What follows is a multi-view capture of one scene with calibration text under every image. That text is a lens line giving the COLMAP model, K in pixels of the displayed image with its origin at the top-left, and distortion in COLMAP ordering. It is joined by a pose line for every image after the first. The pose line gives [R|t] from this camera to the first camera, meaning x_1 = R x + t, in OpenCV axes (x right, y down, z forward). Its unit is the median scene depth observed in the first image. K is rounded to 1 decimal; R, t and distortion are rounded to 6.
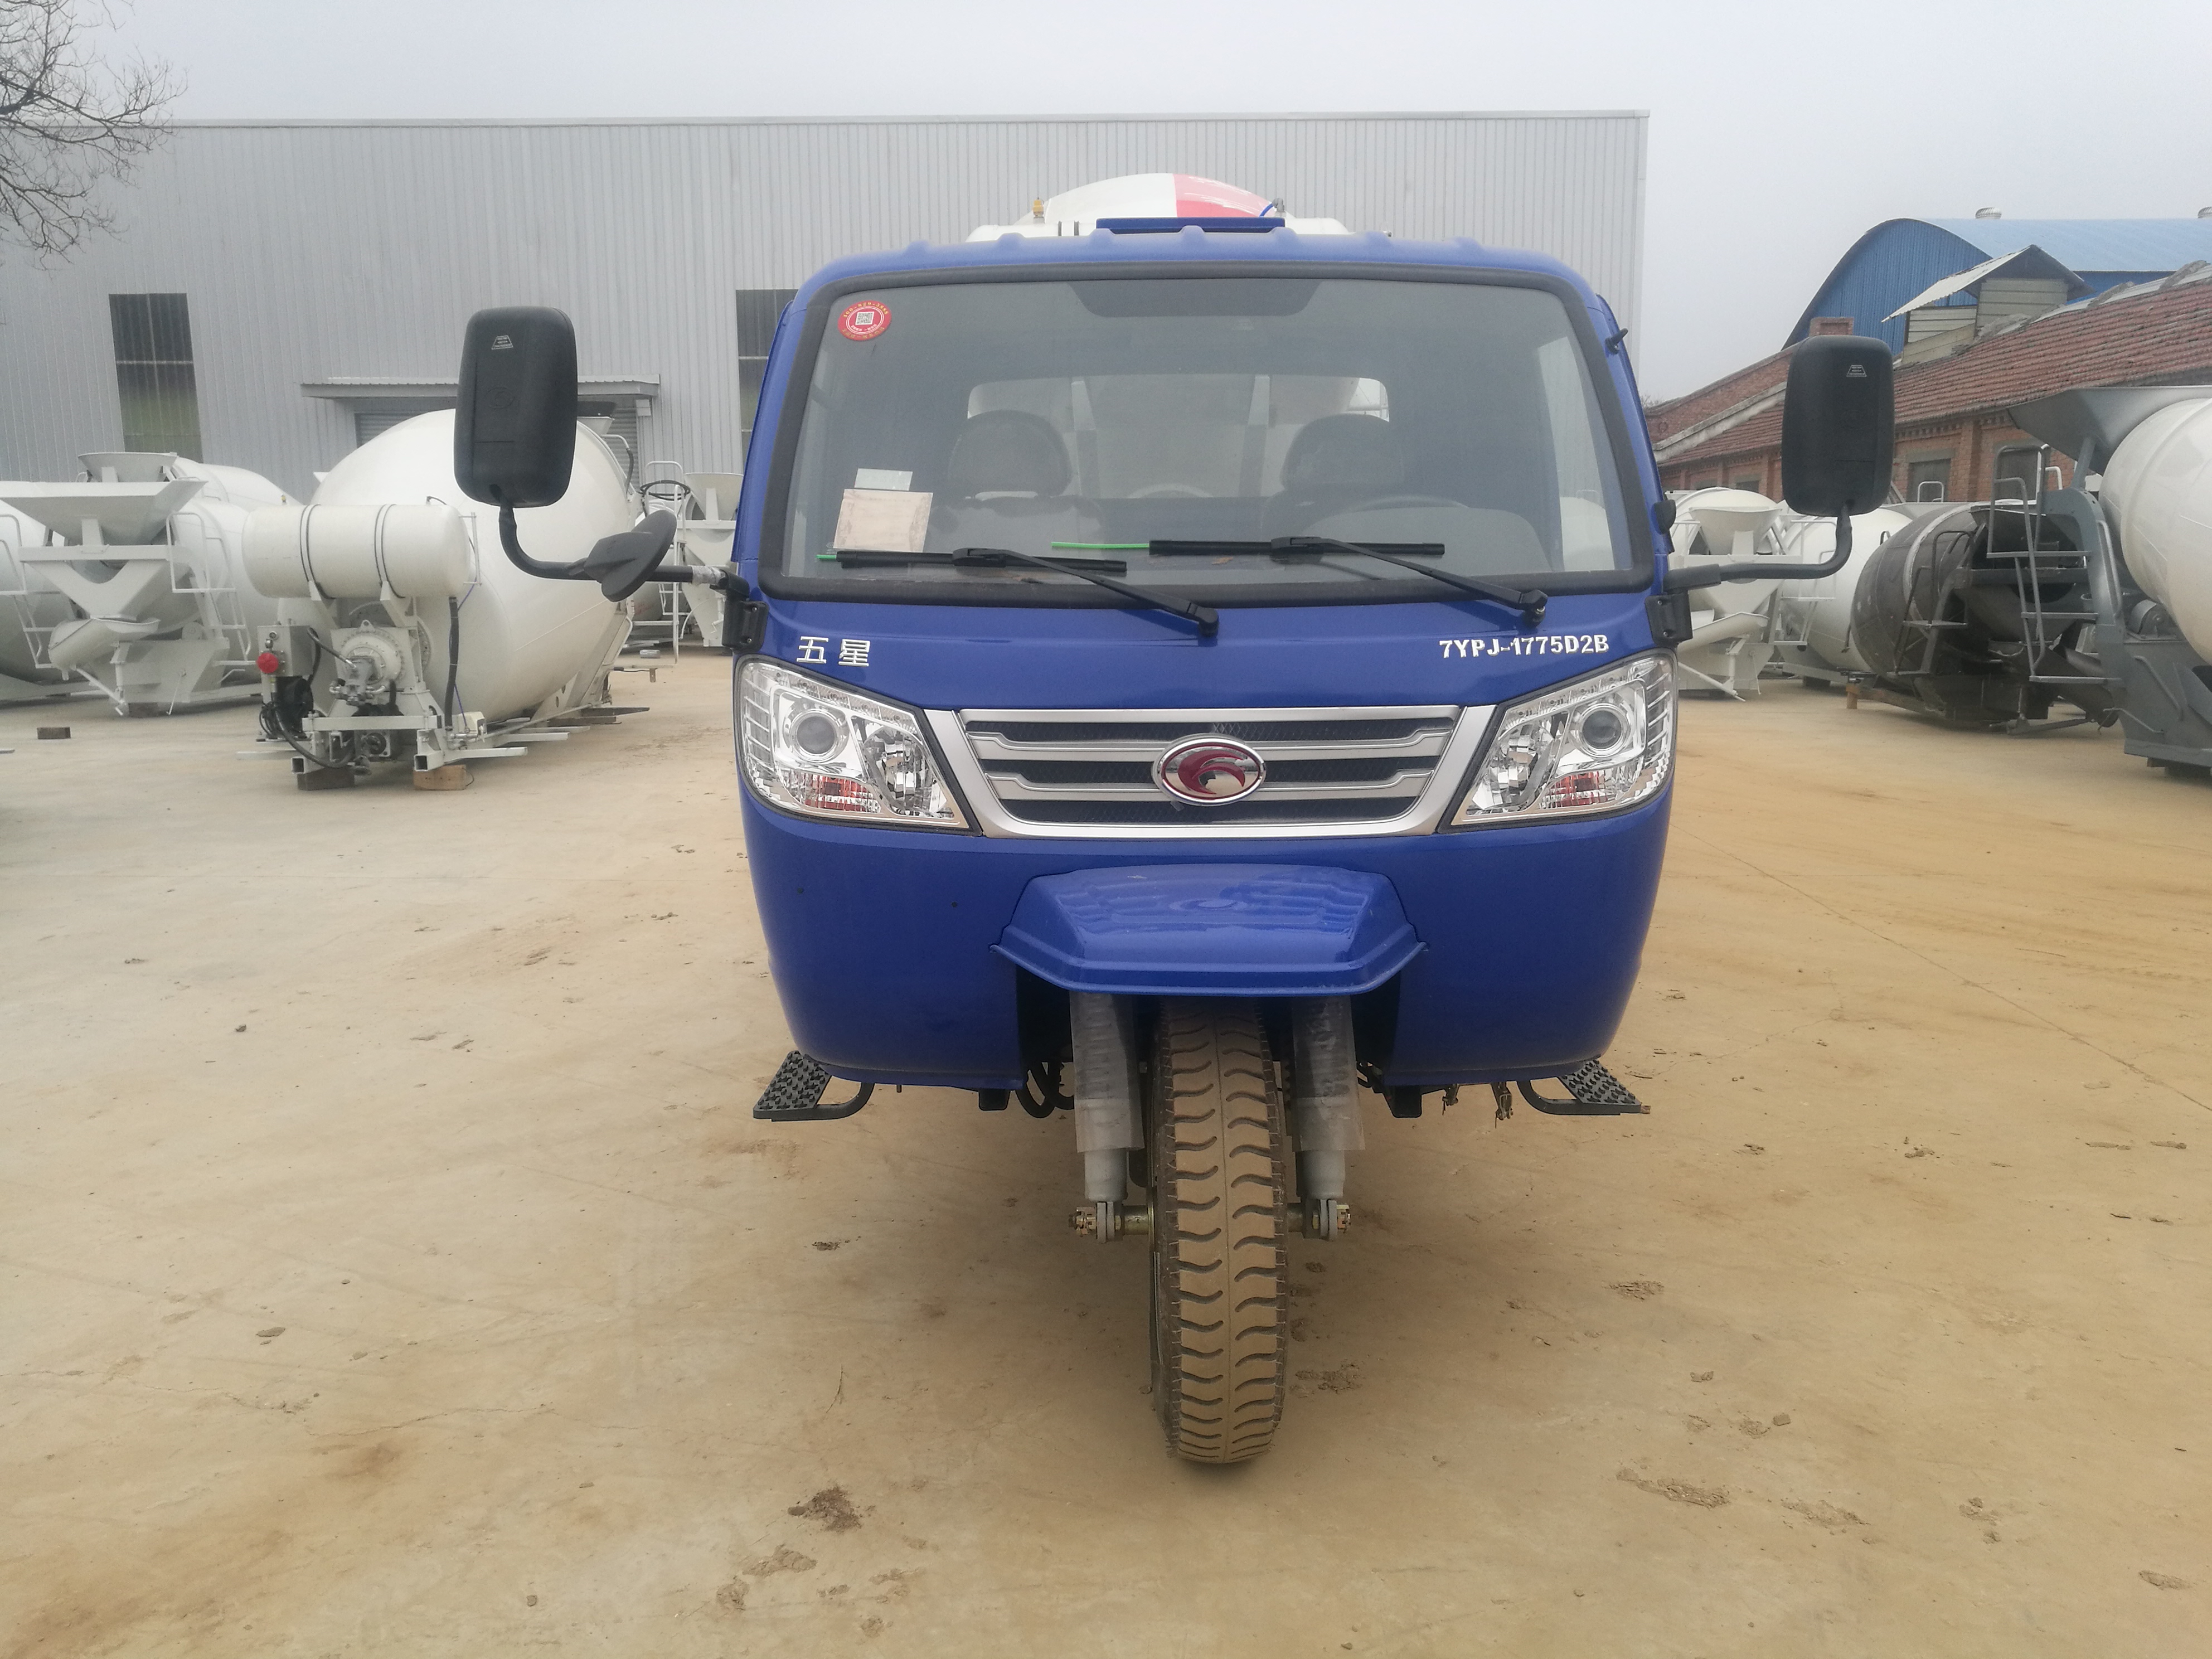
lens RADIAL K [[1747.4, 0, 1106.0], [0, 1747.4, 829.5], [0, 0, 1]] dist [-0.044682, 0.083839]
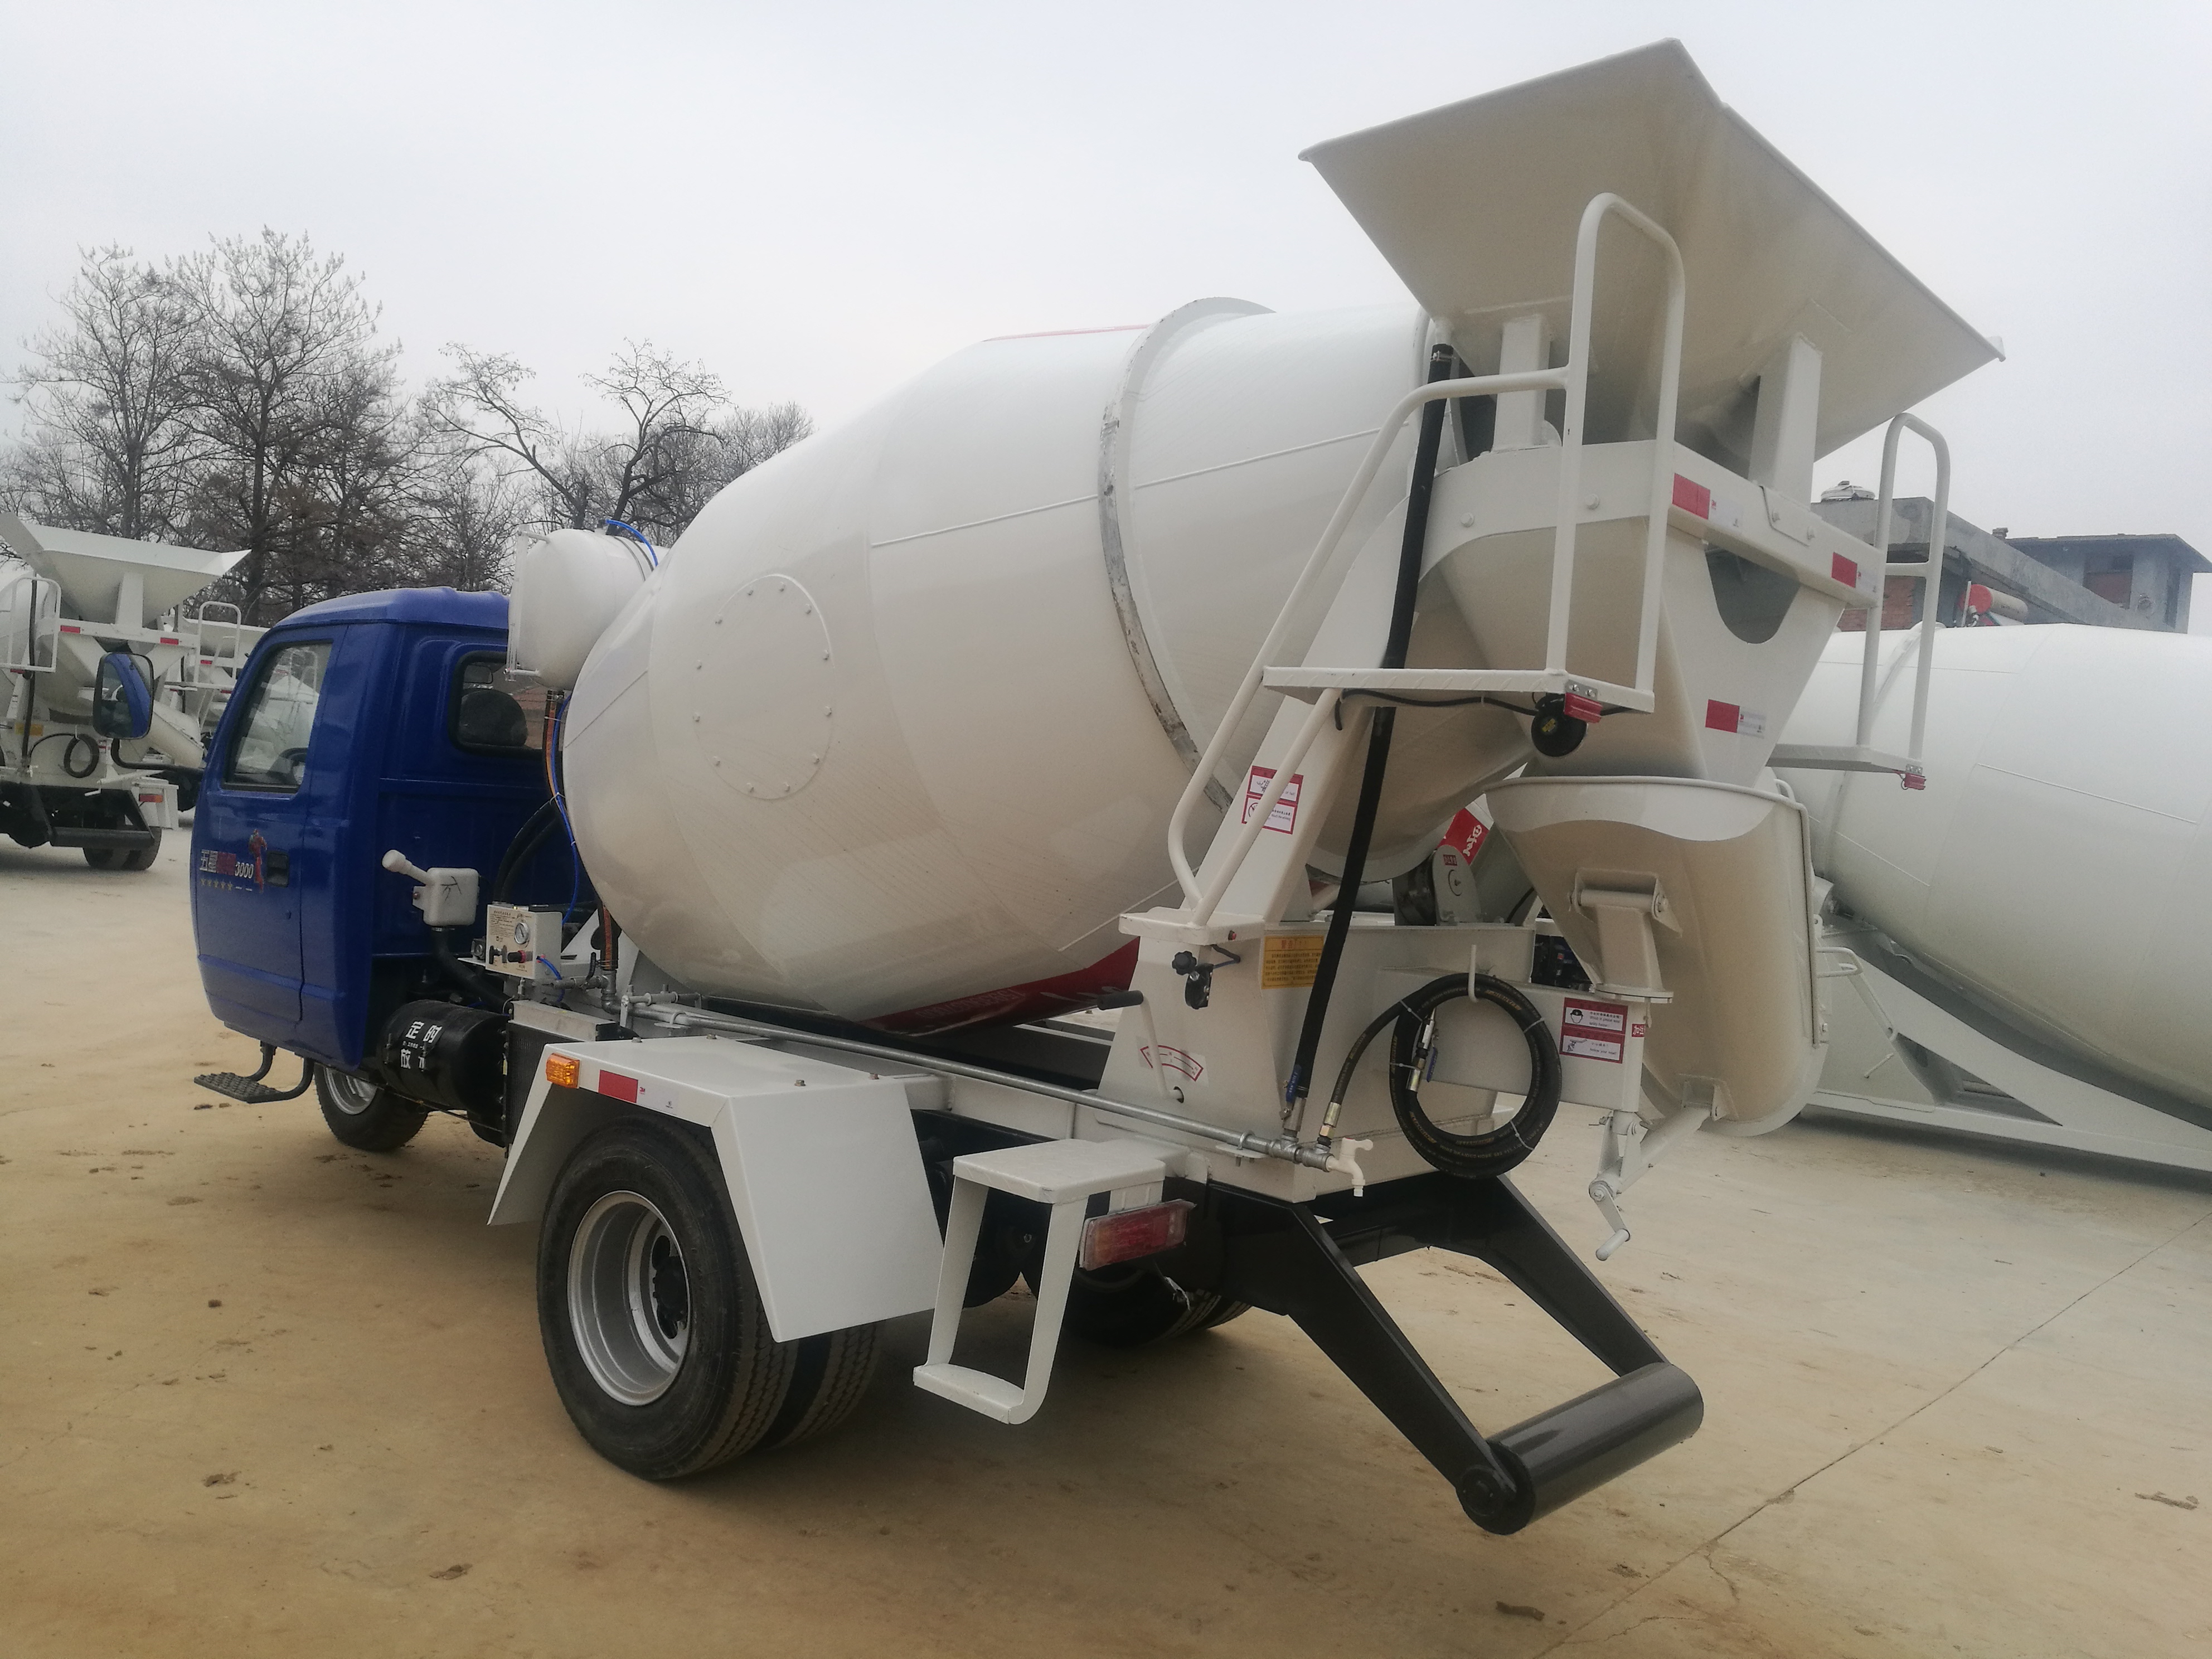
lens RADIAL K [[1747.4, 0, 1106.0], [0, 1747.4, 829.5], [0, 0, 1]] dist [-0.044682, 0.083839]
pose [[-0.650172, -0.017422, -0.759587, 1.245250], [-0.185458, 0.973136, 0.136423, -0.584694], [0.736805, 0.229570, -0.635937, 3.269735]]
